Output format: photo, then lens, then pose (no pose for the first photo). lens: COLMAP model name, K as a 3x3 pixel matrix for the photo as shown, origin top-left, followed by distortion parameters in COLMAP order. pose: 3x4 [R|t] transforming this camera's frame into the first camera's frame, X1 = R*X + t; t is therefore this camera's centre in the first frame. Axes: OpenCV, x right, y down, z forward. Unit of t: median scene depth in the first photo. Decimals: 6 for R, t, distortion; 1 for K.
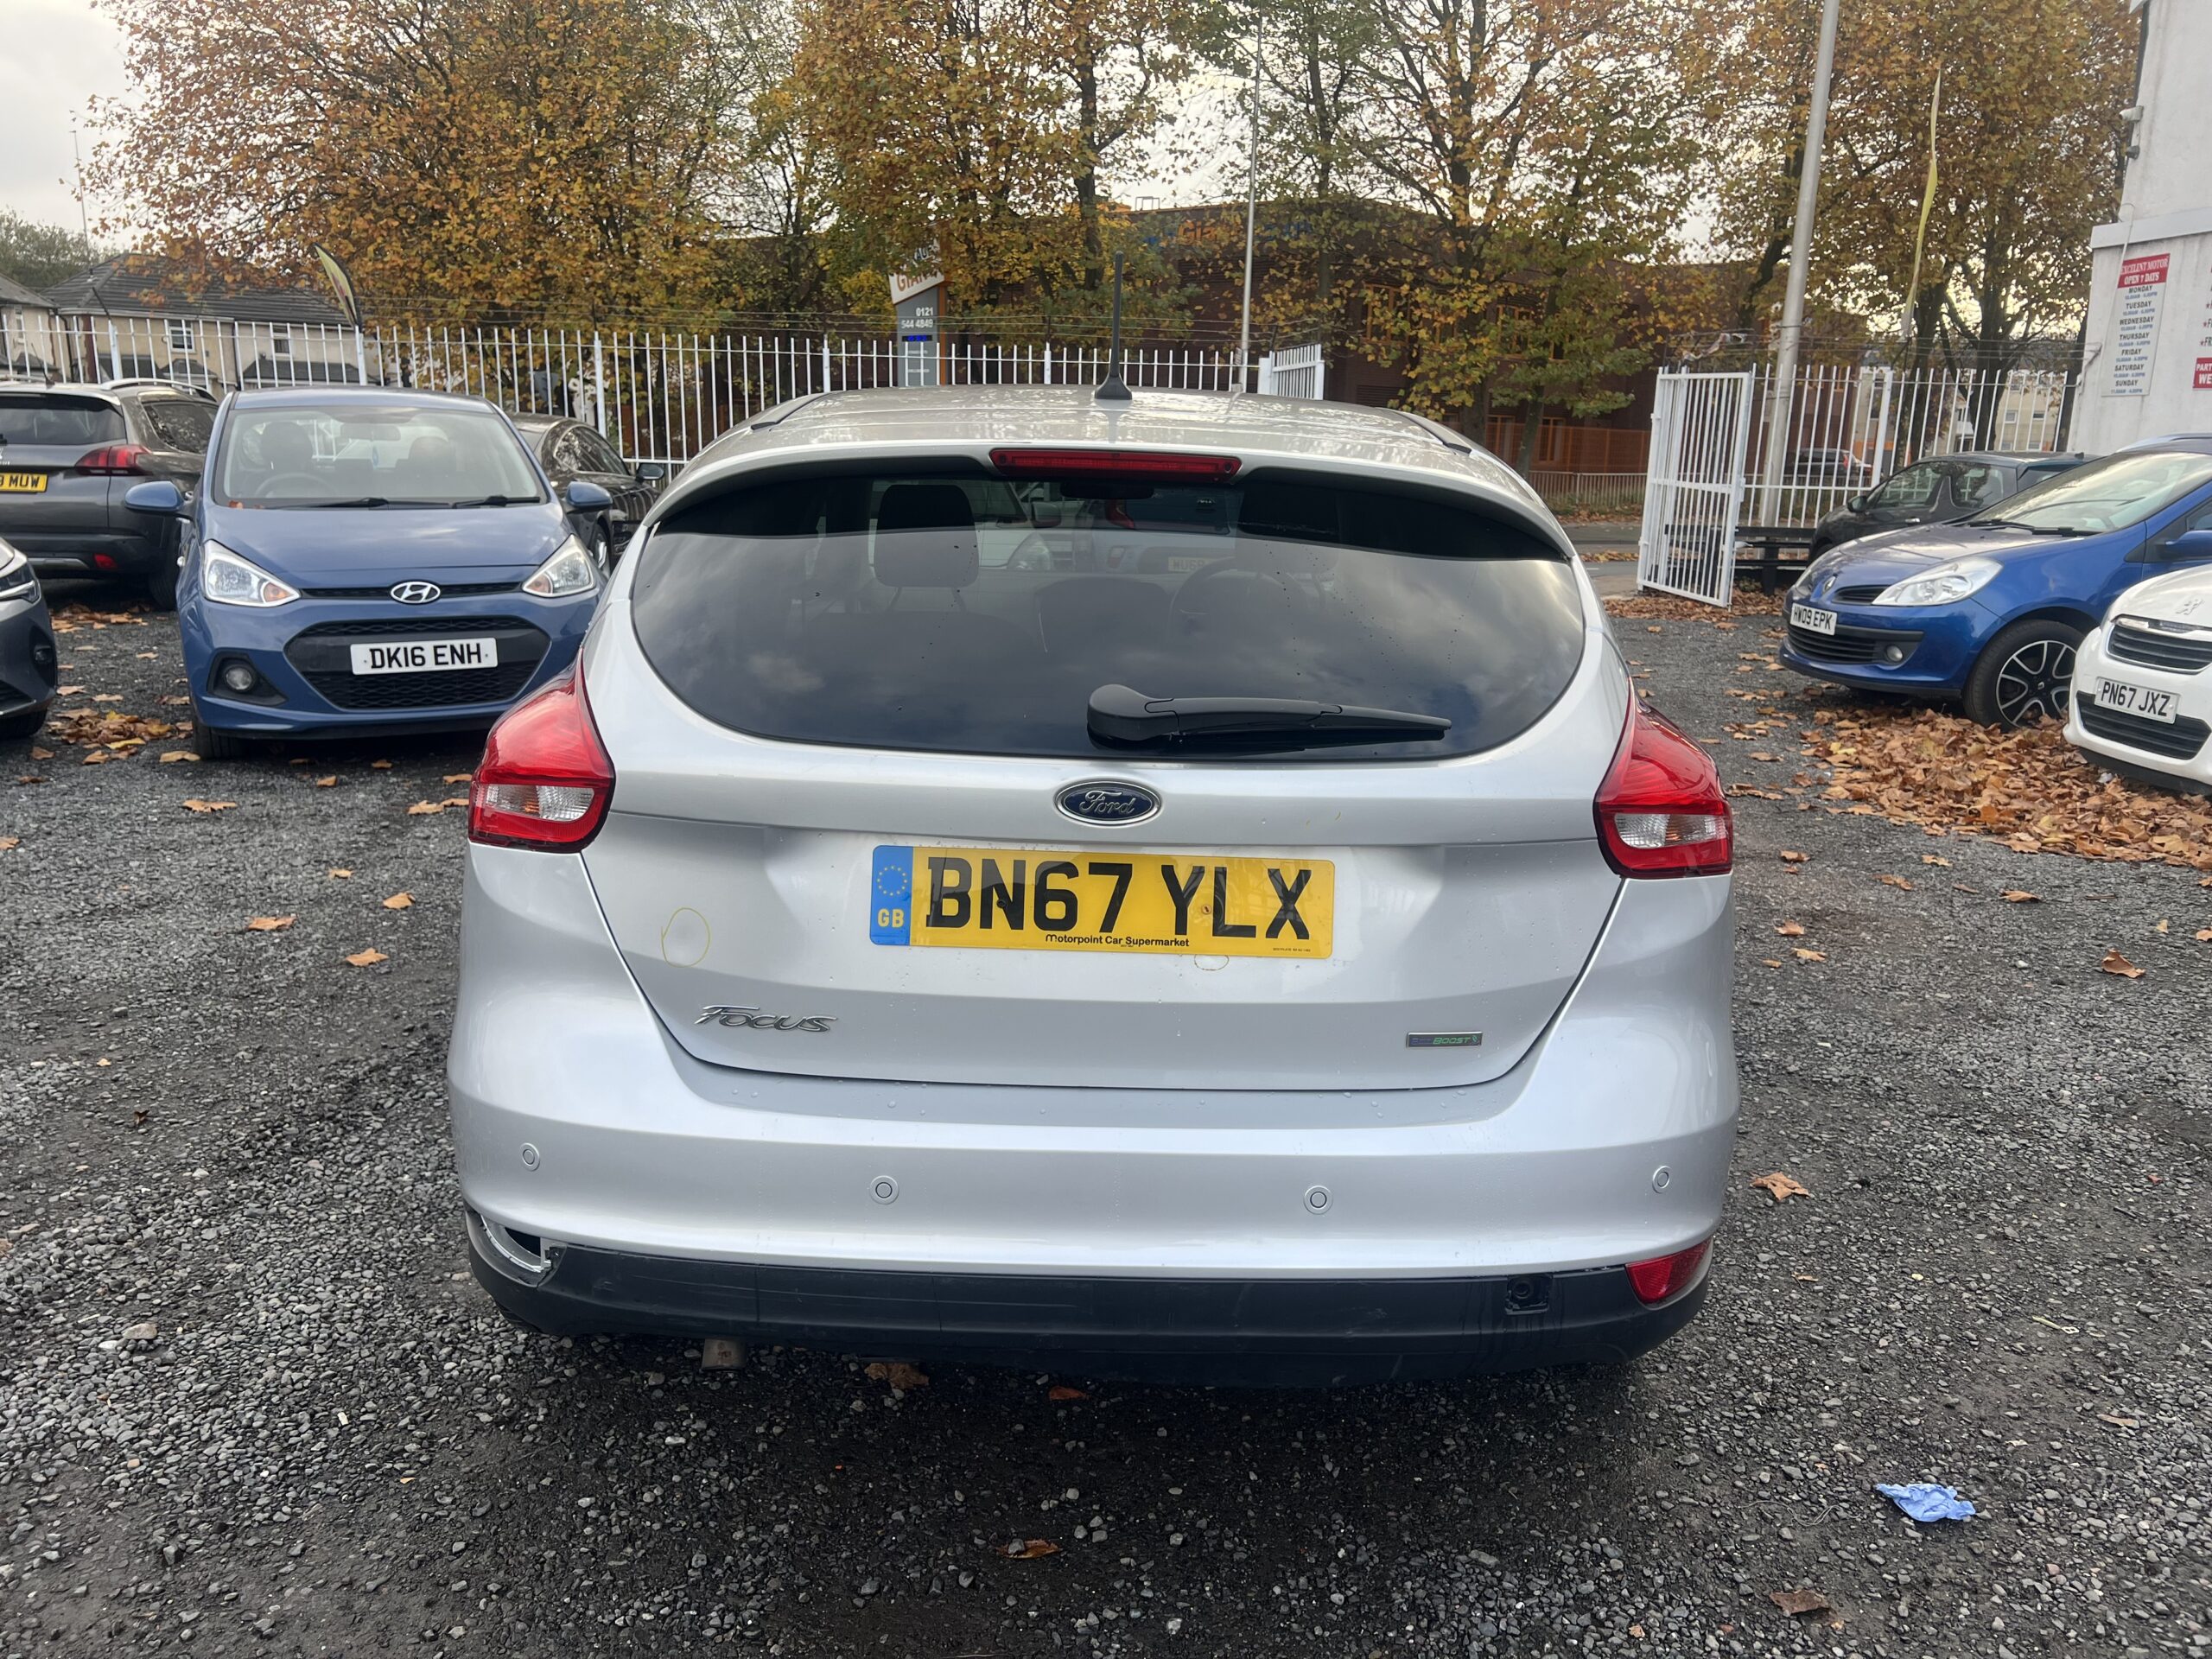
lens RADIAL K [[1667.7, 0, 1122.1], [0, 1667.7, 826.5], [0, 0, 1]] dist [0.027368, -0.035650]
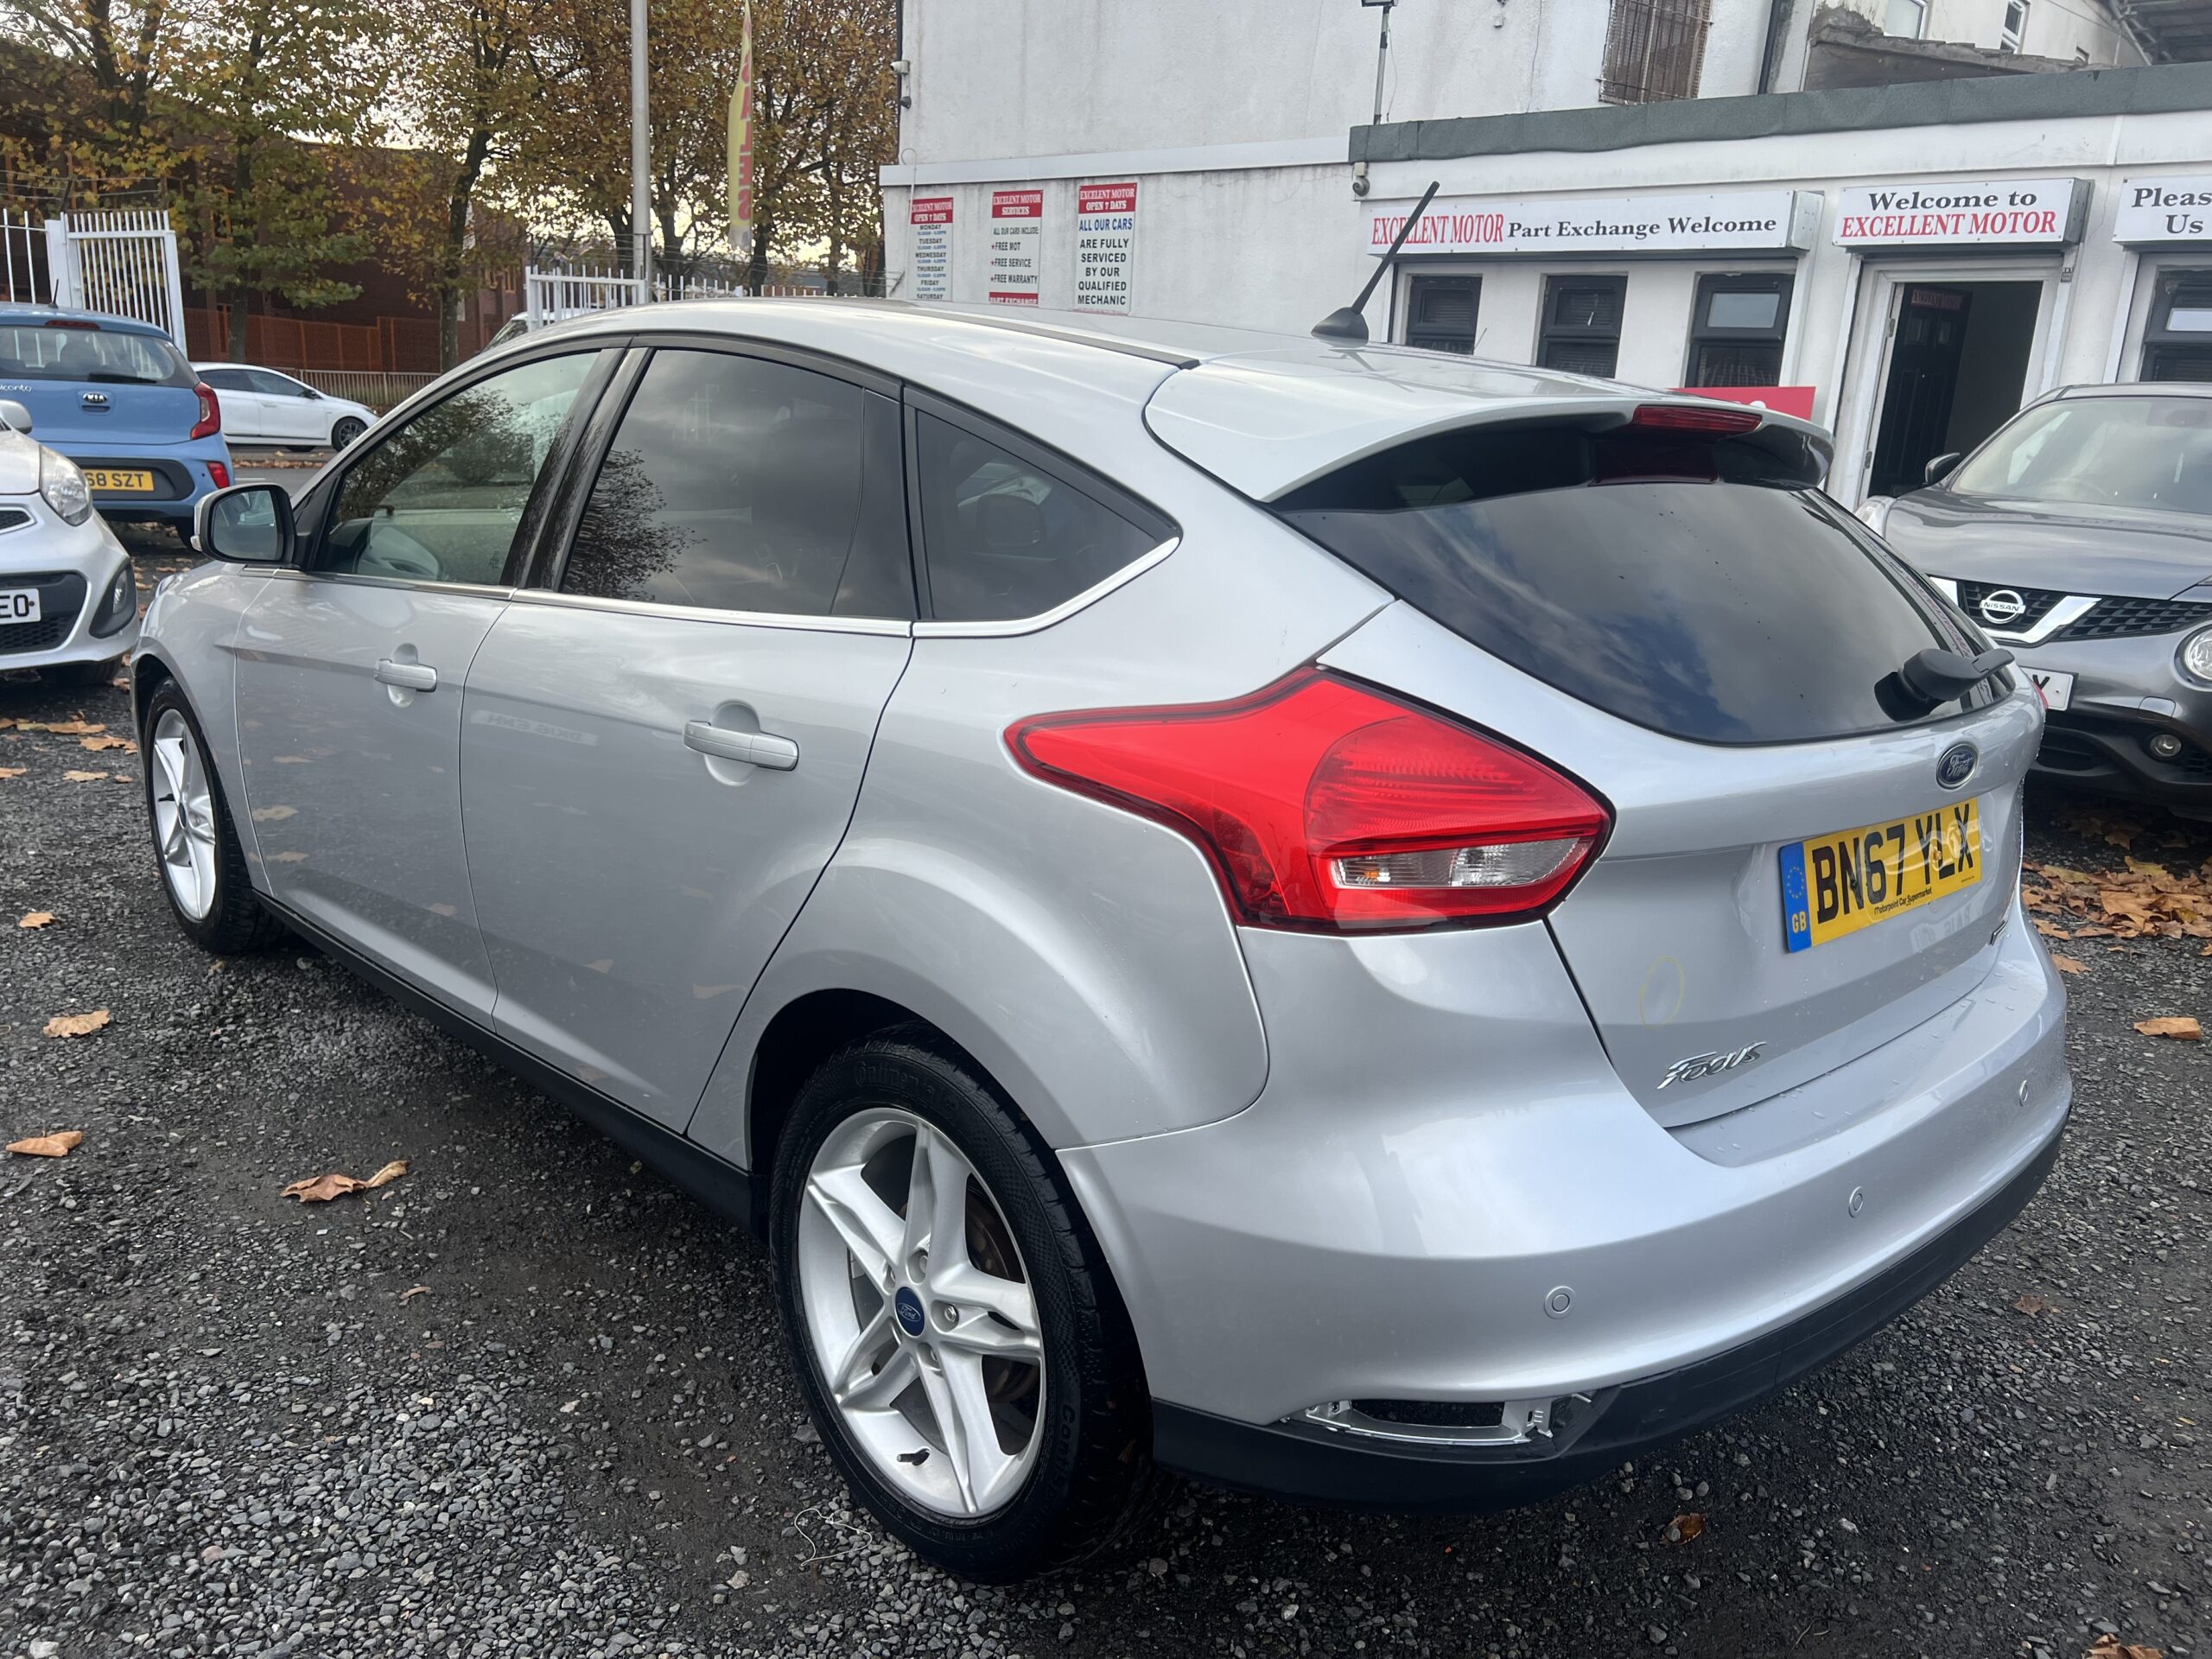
lens RADIAL K [[1667.7, 0, 1114.6], [0, 1667.7, 832.5], [0, 0, 1]] dist [0.027368, -0.035650]
pose [[0.727520, -0.157812, 0.667690, -1.008392], [0.117381, 0.987468, 0.105494, -0.134419], [-0.675971, 0.001625, 0.736927, 0.558169]]
